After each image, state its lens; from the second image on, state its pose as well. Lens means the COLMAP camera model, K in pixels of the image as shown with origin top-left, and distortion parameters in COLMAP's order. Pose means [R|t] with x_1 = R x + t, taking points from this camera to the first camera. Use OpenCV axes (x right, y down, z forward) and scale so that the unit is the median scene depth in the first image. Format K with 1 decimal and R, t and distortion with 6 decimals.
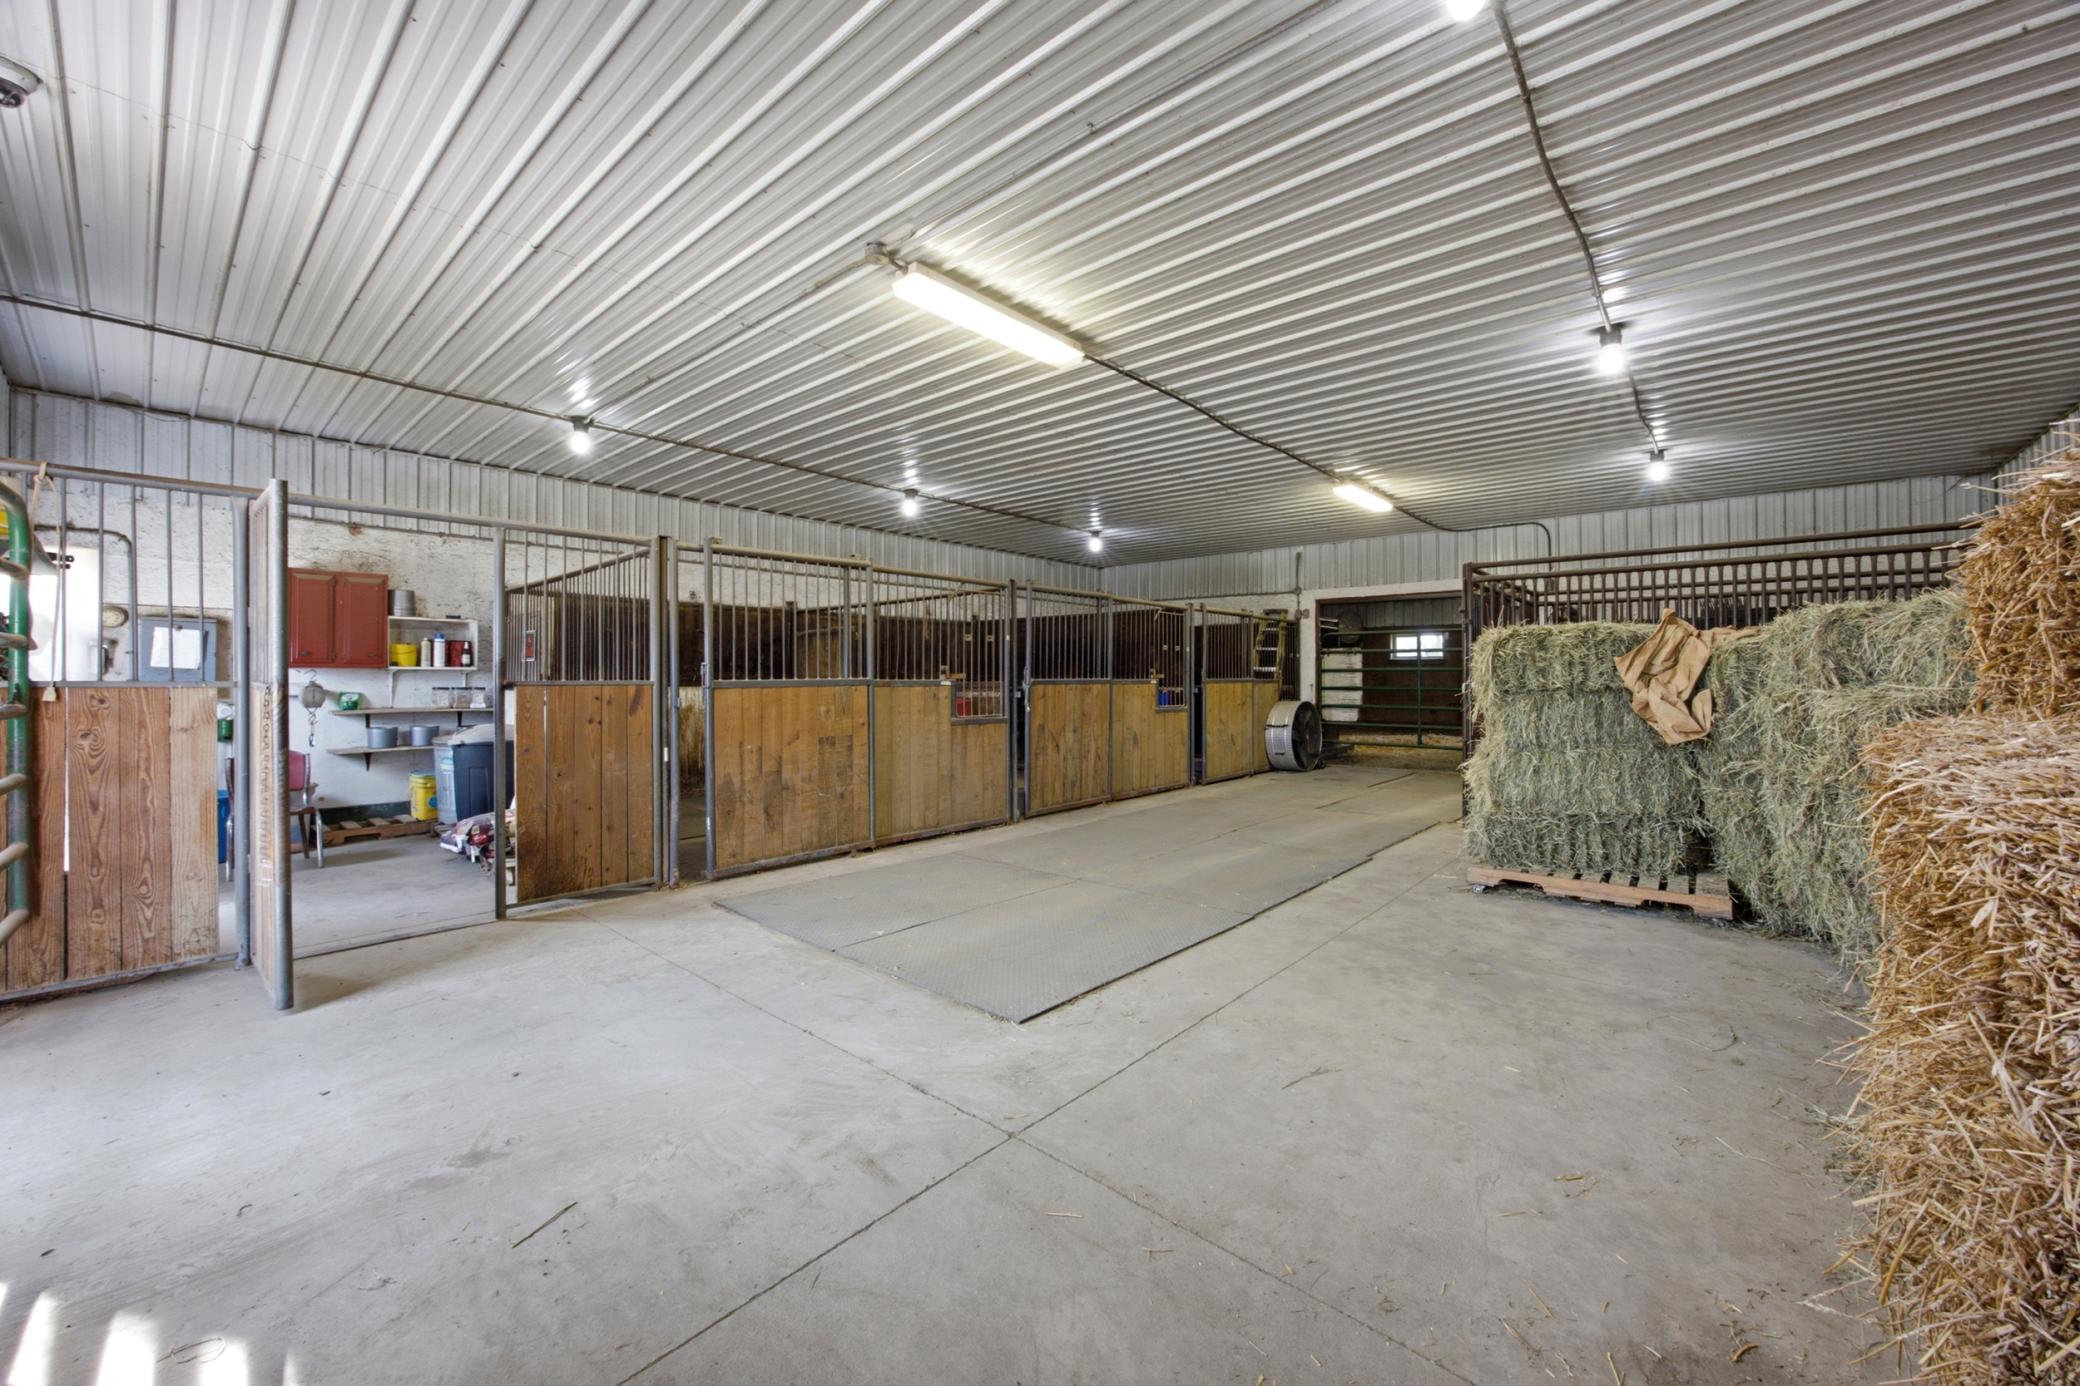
lens RADIAL K [[804.2, 0, 1038.3], [0, 804.2, 679.8], [0, 0, 1]] dist [-0.000865, -0.000013]
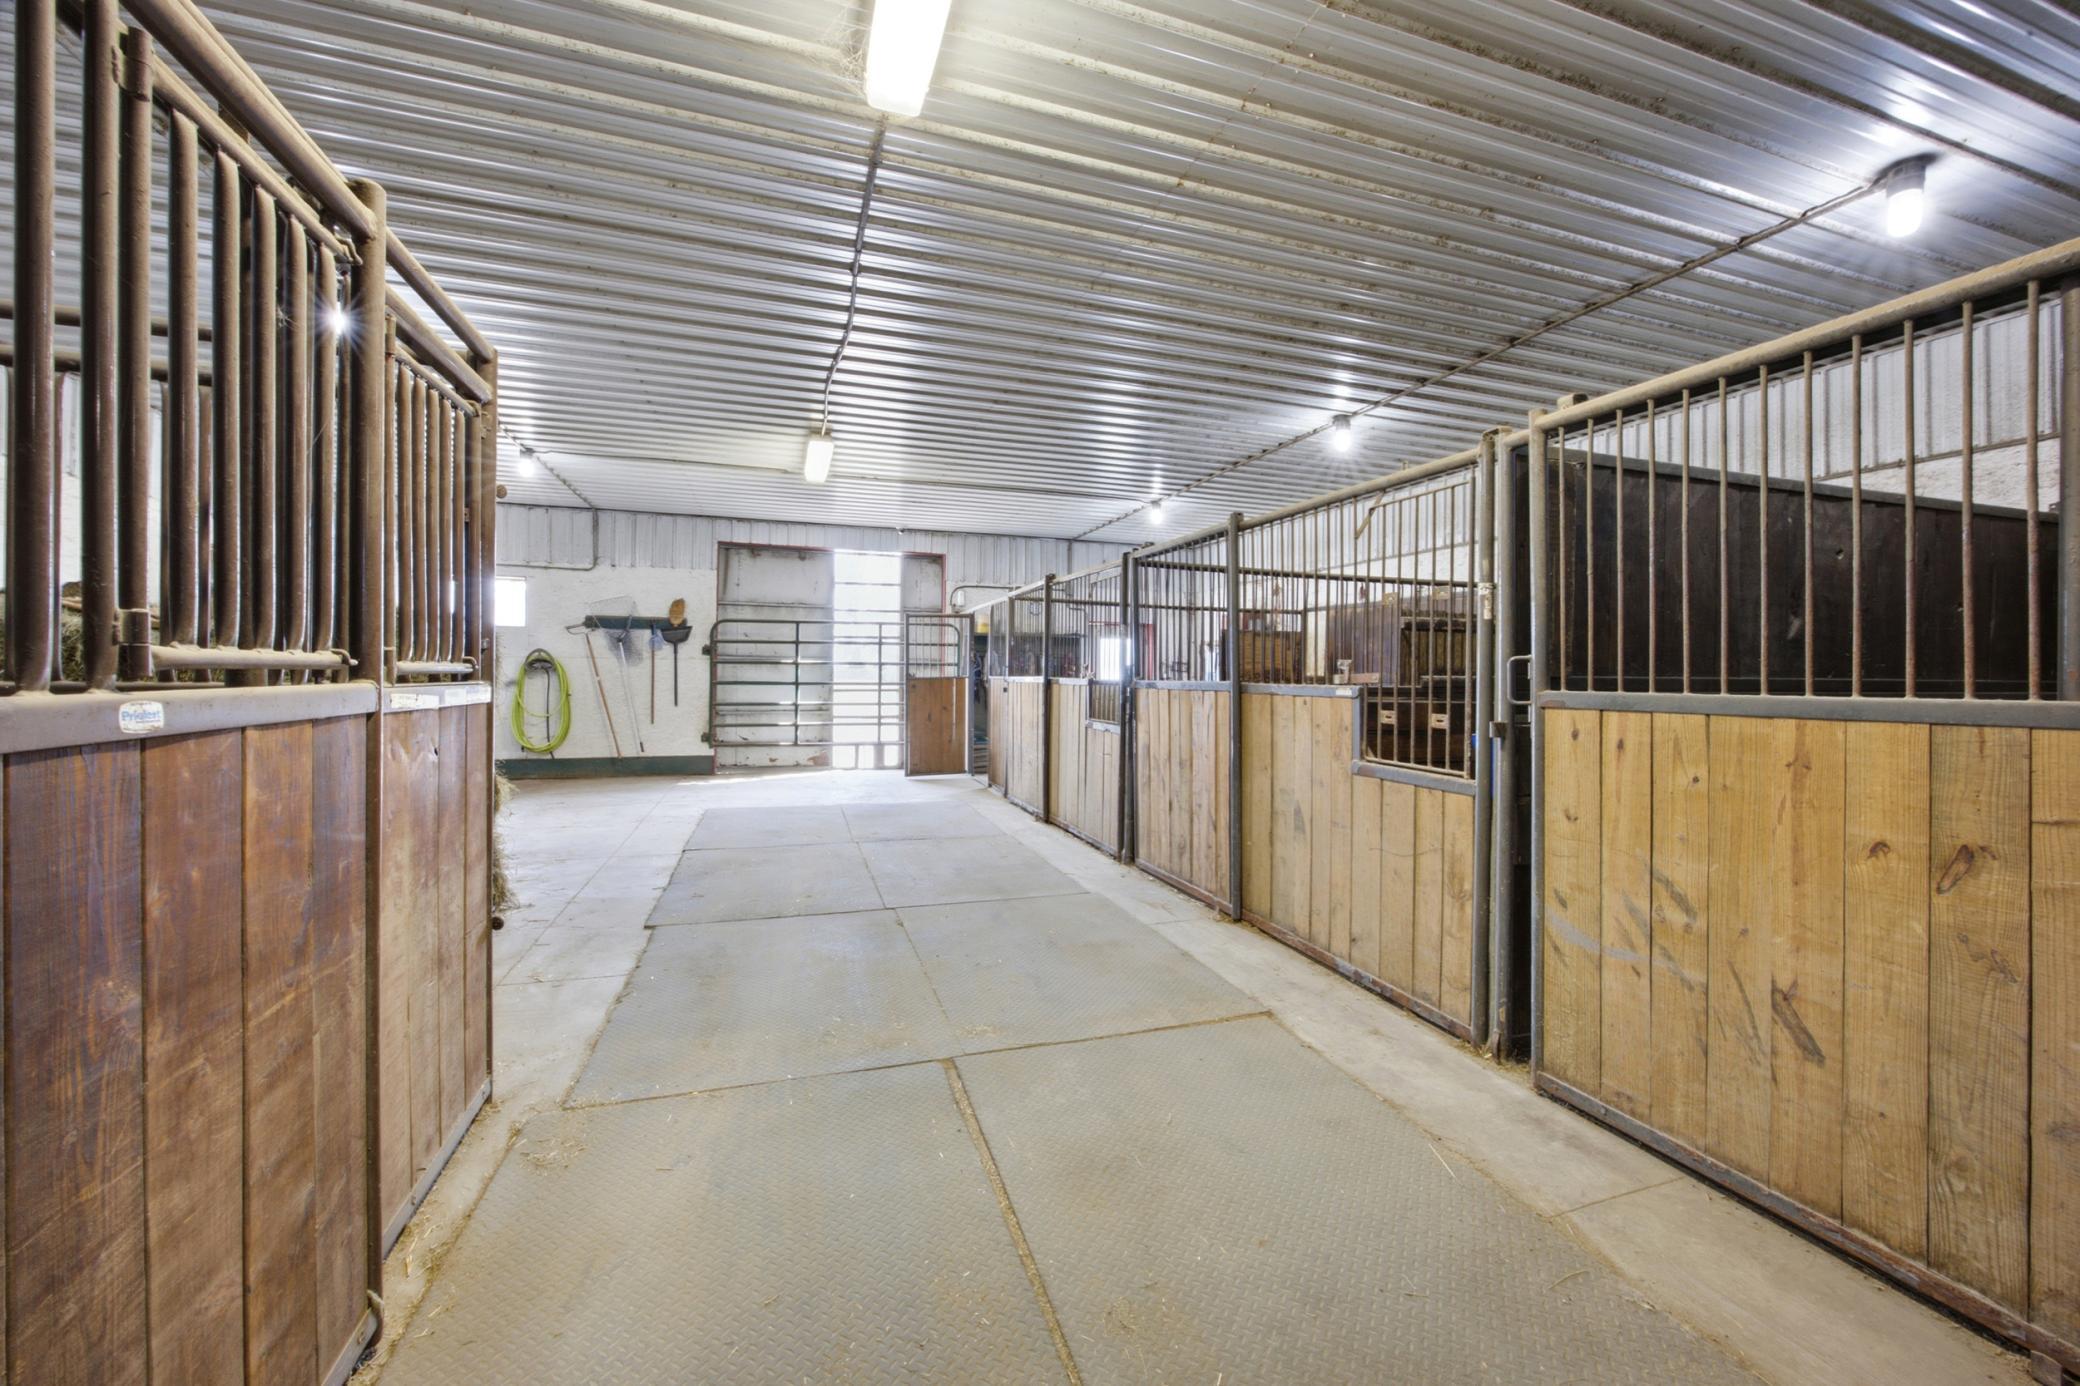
lens RADIAL K [[804.2, 0, 1044.4], [0, 804.2, 683.1], [0, 0, 1]] dist [-0.000865, -0.000013]
pose [[-0.499580, -0.004166, -0.866258, 0.533008], [-0.016602, 0.999851, 0.004766, -0.000819], [0.866109, 0.016763, -0.499575, 1.021144]]
